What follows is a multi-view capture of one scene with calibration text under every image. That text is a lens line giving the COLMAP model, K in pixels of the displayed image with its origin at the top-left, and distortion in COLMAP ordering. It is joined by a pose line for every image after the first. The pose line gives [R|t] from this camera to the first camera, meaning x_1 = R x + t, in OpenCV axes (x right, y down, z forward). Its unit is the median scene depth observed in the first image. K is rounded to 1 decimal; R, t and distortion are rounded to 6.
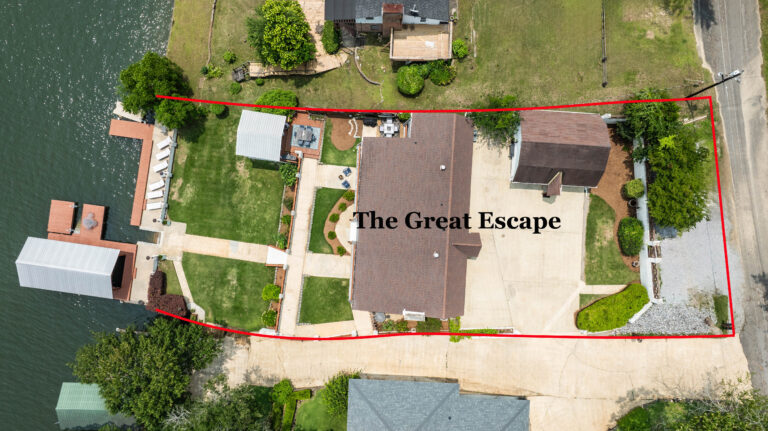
lens RADIAL K [[544.5, 0, 384.0], [0, 544.5, 215.5], [0, 0, 1]] dist [-0.007301, -0.002515]
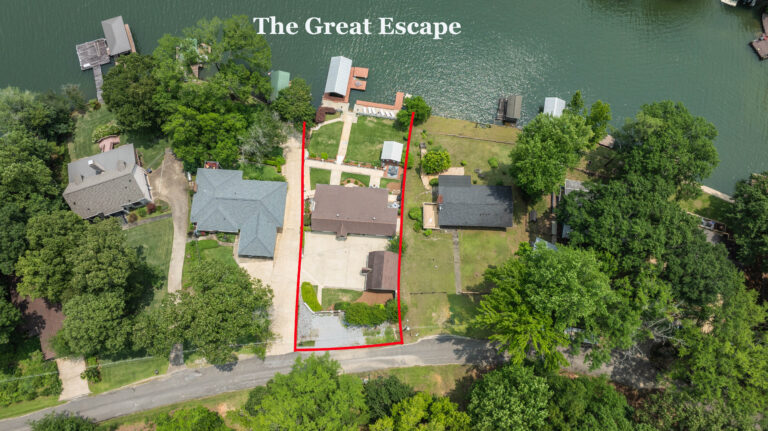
lens RADIAL K [[544.5, 0, 384.0], [0, 544.5, 215.5], [0, 0, 1]] dist [-0.007301, -0.002515]
pose [[-0.015279, 0.967702, -0.251632, 0.596579], [-0.999826, -0.012084, 0.014237, -0.141598], [0.010737, 0.251805, 0.967718, -1.127377]]
